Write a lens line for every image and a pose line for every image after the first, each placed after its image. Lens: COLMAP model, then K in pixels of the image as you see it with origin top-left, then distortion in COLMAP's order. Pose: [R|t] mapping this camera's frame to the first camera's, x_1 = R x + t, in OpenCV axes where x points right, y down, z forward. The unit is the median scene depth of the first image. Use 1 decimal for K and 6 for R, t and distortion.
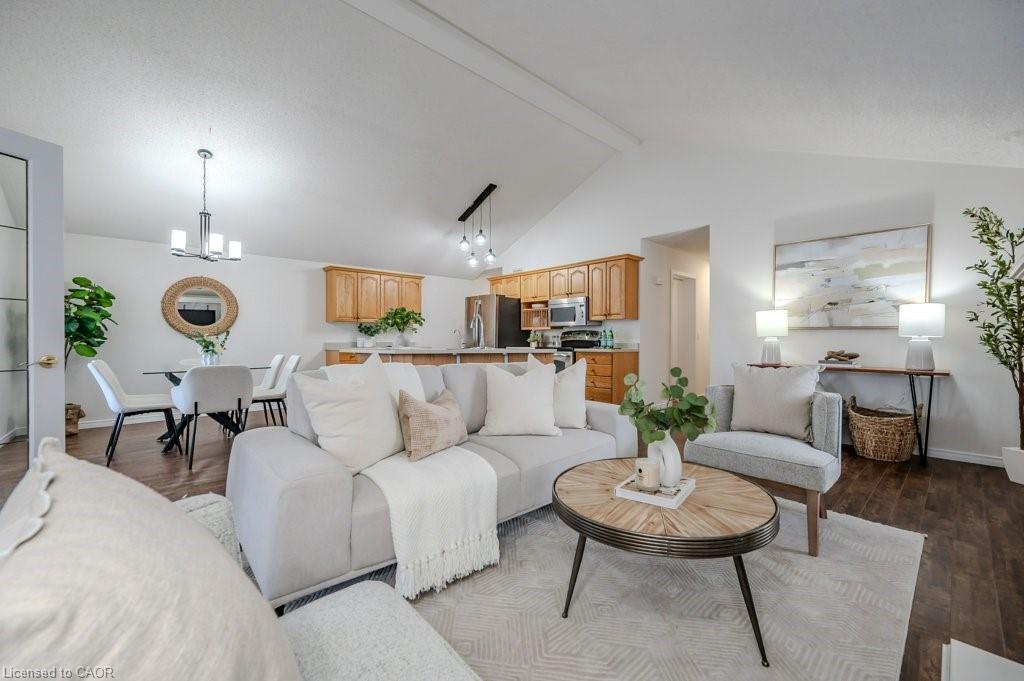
lens RADIAL K [[406.4, 0, 522.1], [0, 406.4, 338.8], [0, 0, 1]] dist [-0.001183, -0.000188]
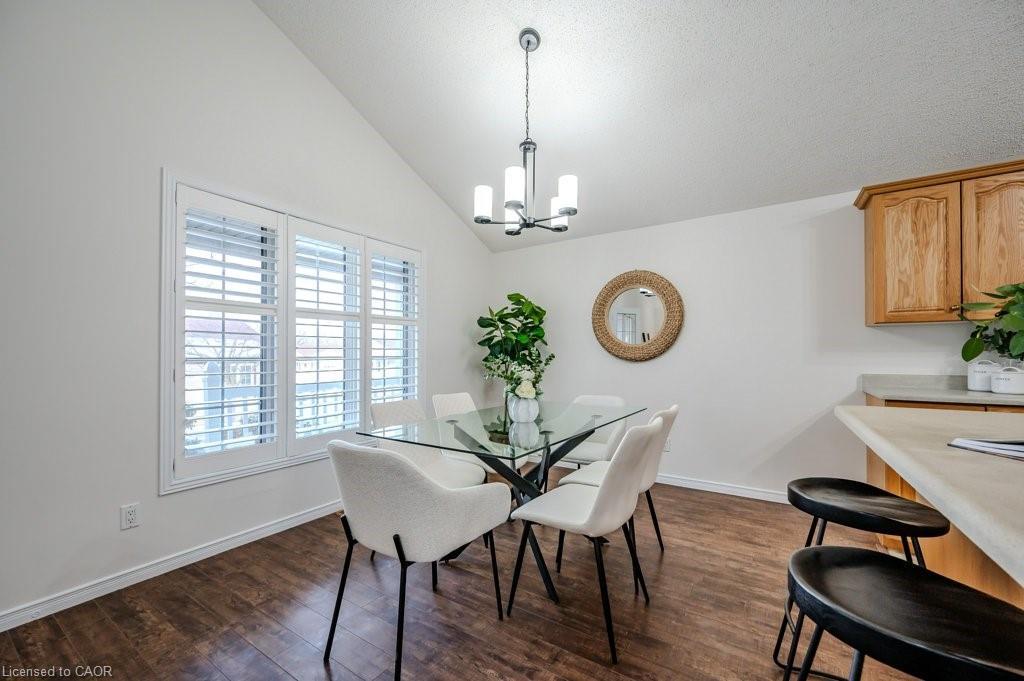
lens RADIAL K [[409.4, 0, 508.2], [0, 409.4, 350.6], [0, 0, 1]] dist [0.000895, -0.000044]
pose [[0.237695, -0.008353, -0.971304, -0.166926], [0.003030, 0.999965, -0.007858, -0.014569], [0.971335, -0.001076, 0.237712, 0.581806]]
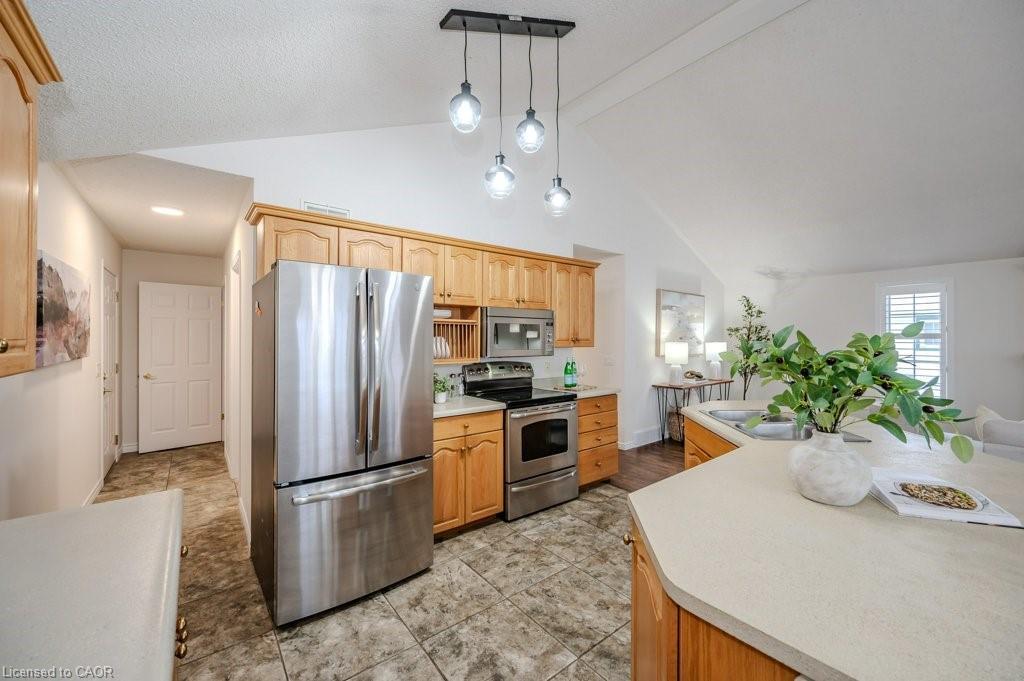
lens RADIAL K [[404.7, 0, 508.1], [0, 404.7, 337.9], [0, 0, 1]] dist [-0.000722, 0.000177]
pose [[0.080501, -0.004755, 0.996743, -0.472667], [-0.003156, 0.999982, 0.005025, -0.062120], [-0.996750, -0.003550, 0.080484, 0.994431]]
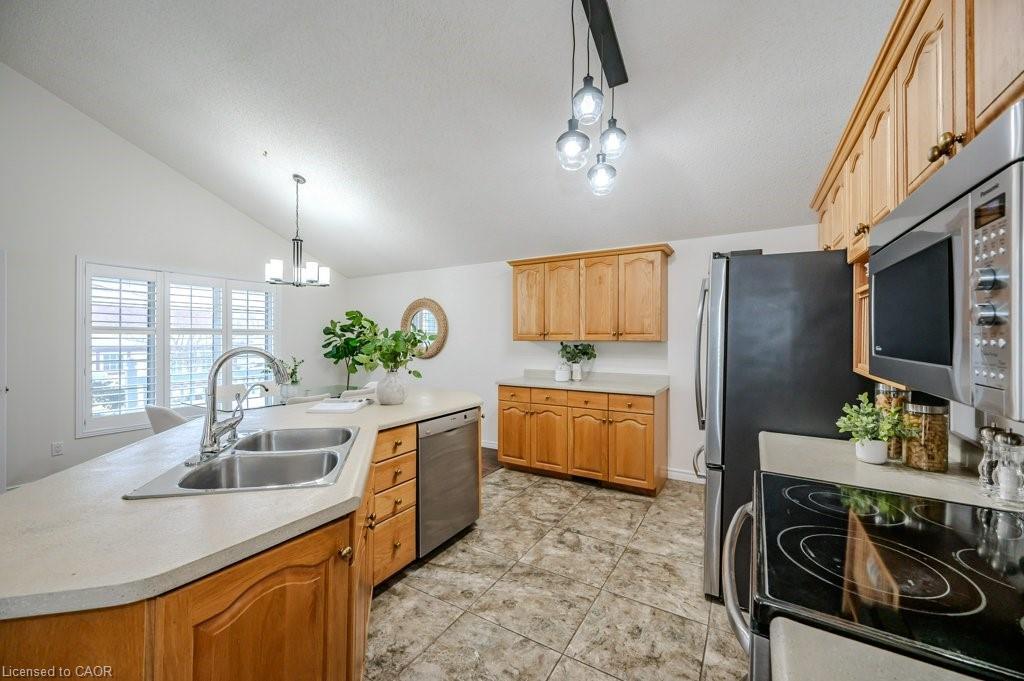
lens RADIAL K [[399.7, 0, 507.2], [0, 399.7, 339.0], [0, 0, 1]] dist [0.006395, -0.000207]
pose [[0.277465, 0.003518, -0.960729, 0.204956], [0.001042, 0.999992, 0.003963, -0.050795], [0.960735, -0.002101, 0.277459, 0.845275]]
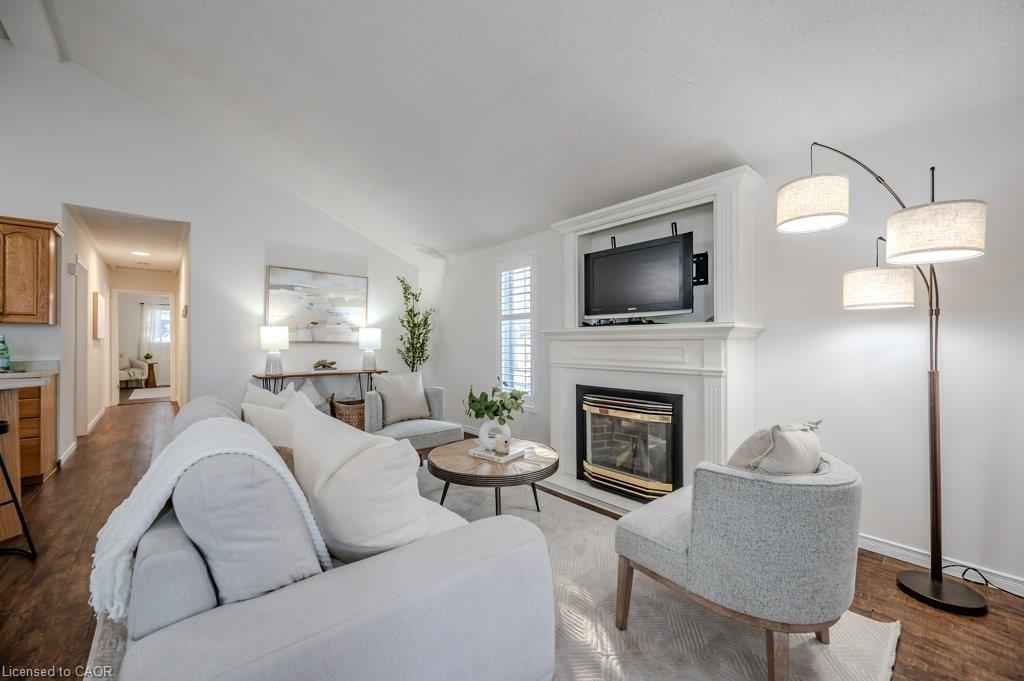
lens RADIAL K [[406.8, 0, 508.6], [0, 406.8, 339.3], [0, 0, 1]] dist [0.000453, -0.000124]
pose [[0.041012, 0.008303, 0.999124, -0.321854], [-0.000653, 0.999965, -0.008283, -0.017036], [-0.999158, -0.000312, 0.041016, 0.225405]]
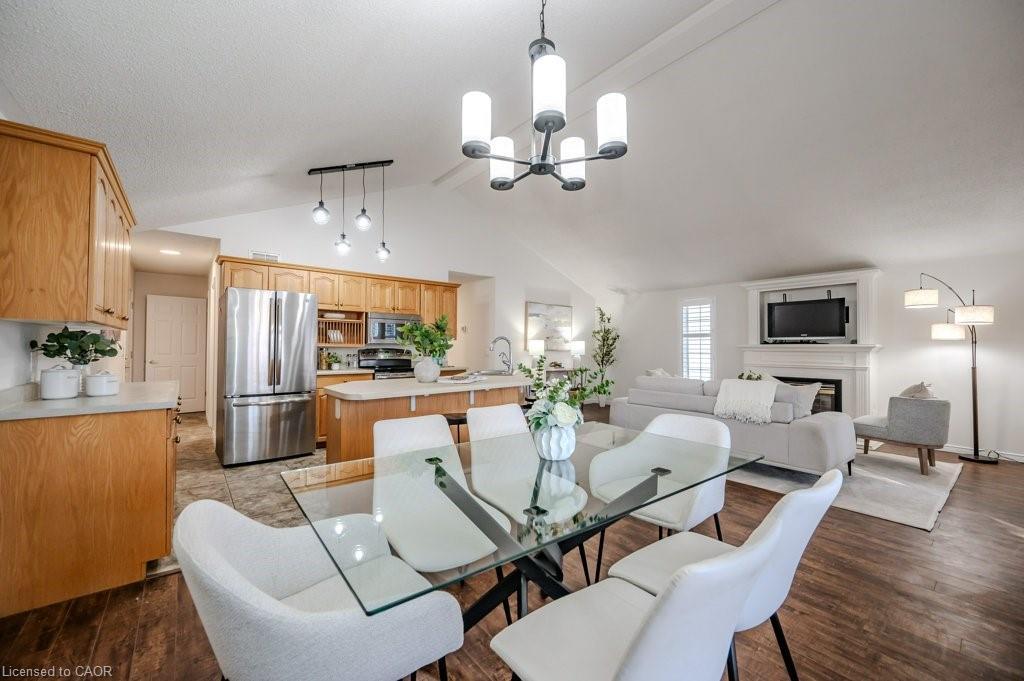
lens RADIAL K [[406.8, 0, 508.5], [0, 406.8, 340.4], [0, 0, 1]] dist [0.008366, -0.000240]
pose [[0.074173, 0.018254, 0.997078, -0.797750], [-0.005902, 0.999823, -0.017866, -0.025345], [-0.997228, -0.004560, 0.074267, 0.694036]]
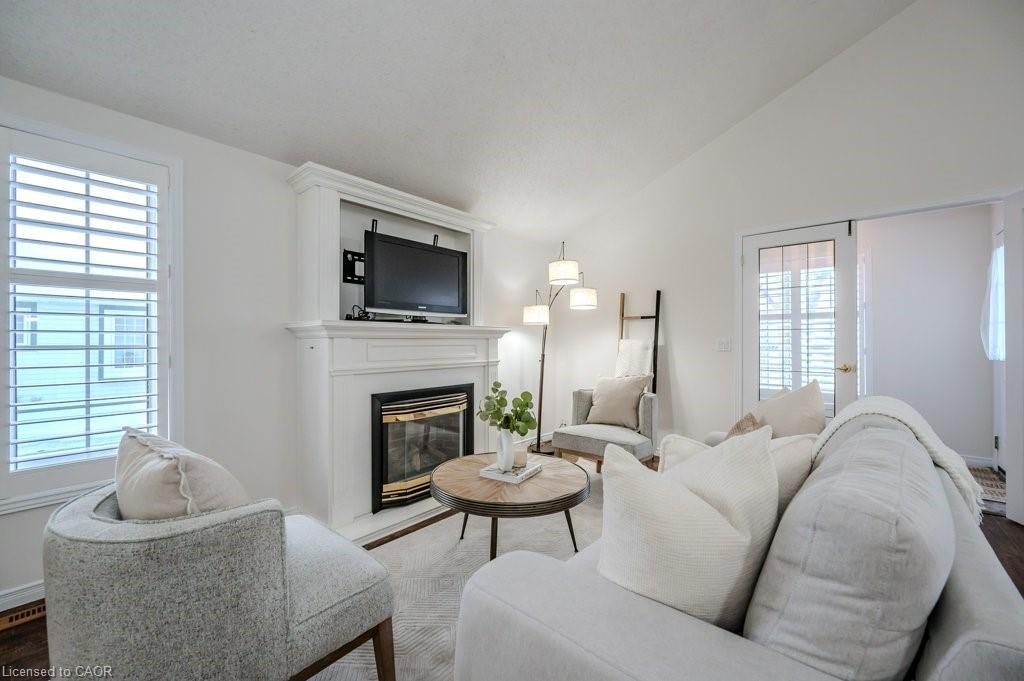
lens RADIAL K [[404.7, 0, 508.1], [0, 404.7, 337.9], [0, 0, 1]] dist [-0.000722, 0.000177]
pose [[-0.994561, -0.001235, -0.104149, 0.117611], [-0.000515, 0.999976, -0.006939, -0.017680], [0.104155, -0.006847, -0.994538, 0.587205]]
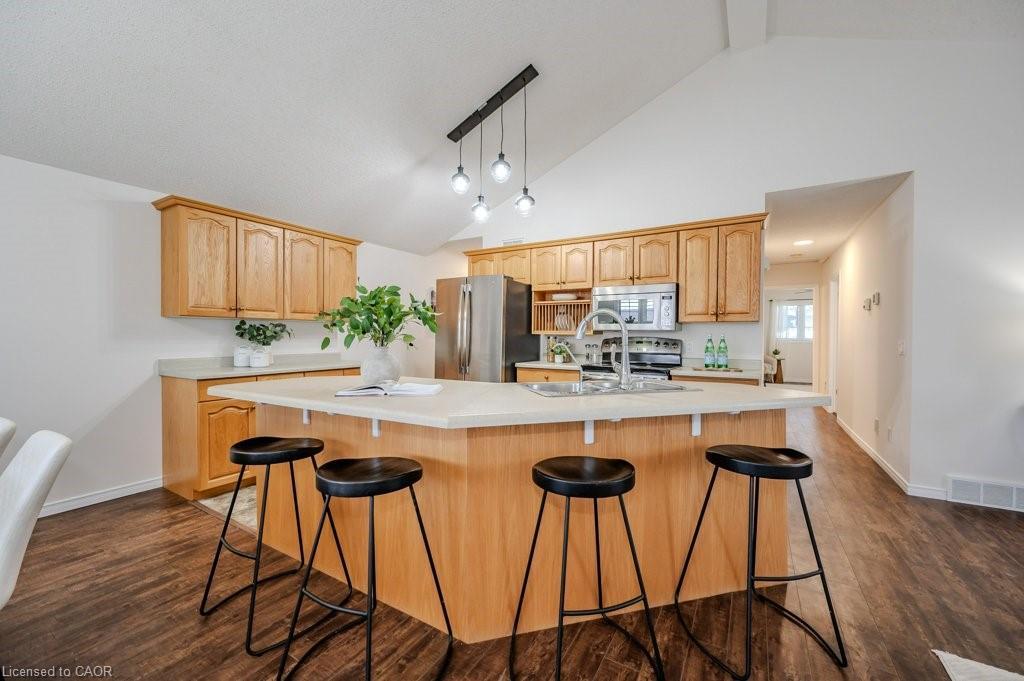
lens RADIAL K [[404.7, 0, 508.1], [0, 404.7, 337.9], [0, 0, 1]] dist [-0.000722, 0.000177]
pose [[0.963066, 0.004076, 0.269236, -0.239144], [-0.005865, 0.999966, 0.005843, -0.023267], [-0.269203, -0.007207, 0.963057, 0.473346]]
